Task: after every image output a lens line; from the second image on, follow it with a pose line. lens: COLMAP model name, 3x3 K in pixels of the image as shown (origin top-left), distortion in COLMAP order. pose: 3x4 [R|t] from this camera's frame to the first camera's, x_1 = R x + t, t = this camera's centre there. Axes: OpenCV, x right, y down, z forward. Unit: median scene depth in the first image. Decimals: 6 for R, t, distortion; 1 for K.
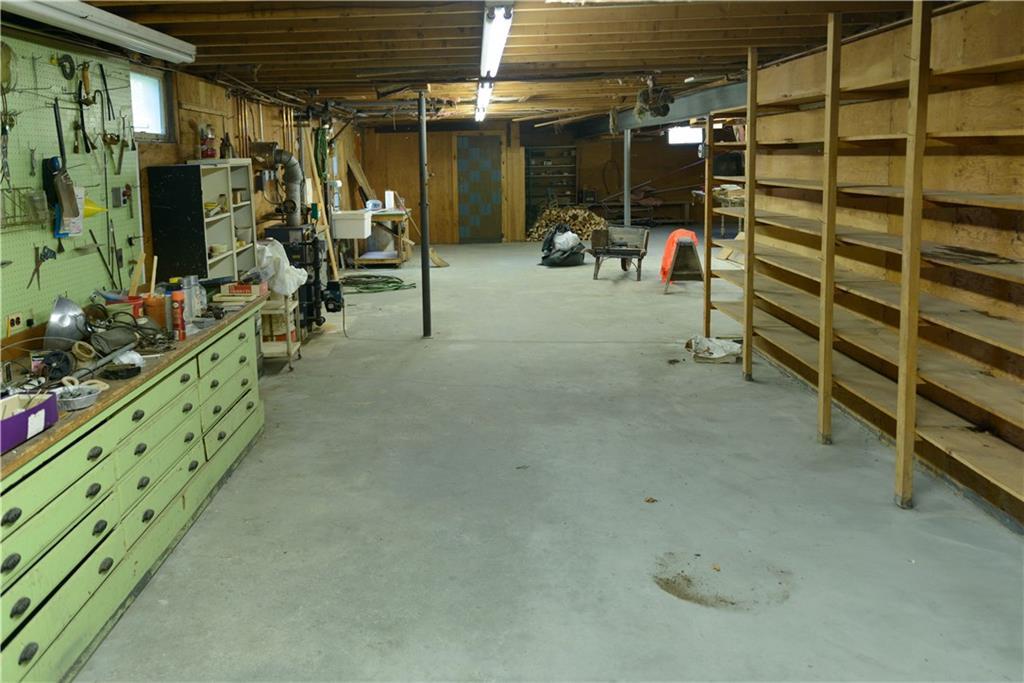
lens RADIAL K [[754.6, 0, 512.9], [0, 754.6, 332.0], [0, 0, 1]] dist [0.055202, 0.000045]
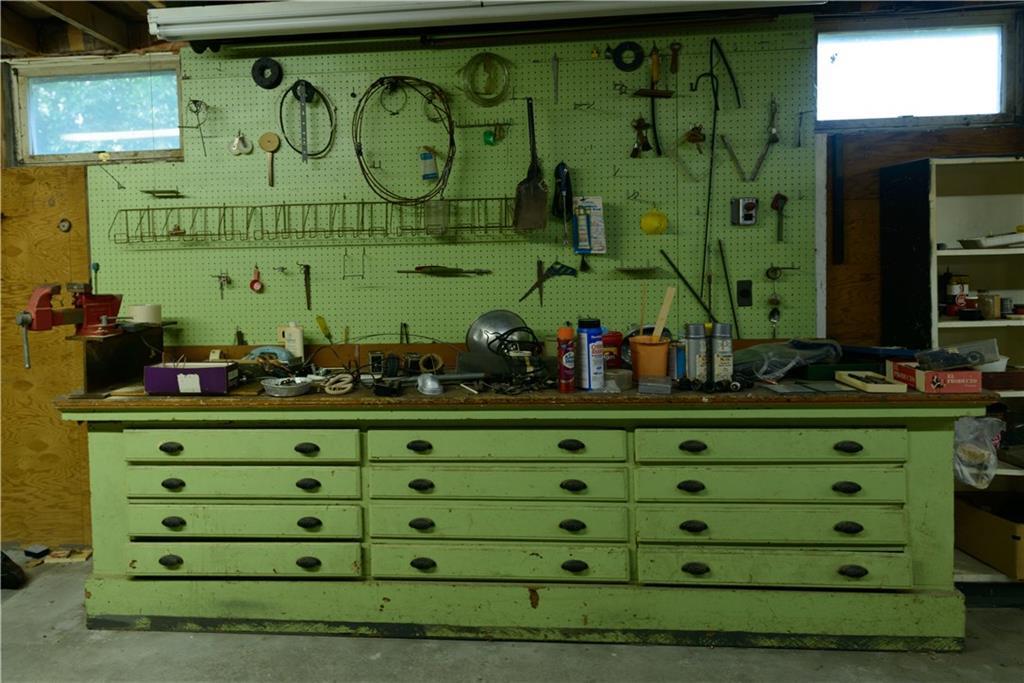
lens RADIAL K [[754.6, 0, 512.9], [0, 754.6, 332.0], [0, 0, 1]] dist [0.055202, 0.000045]
pose [[-0.130384, 0.112290, -0.985084, 0.297075], [-0.204127, 0.969240, 0.137502, -0.138684], [0.970223, 0.219010, -0.103451, 1.027924]]
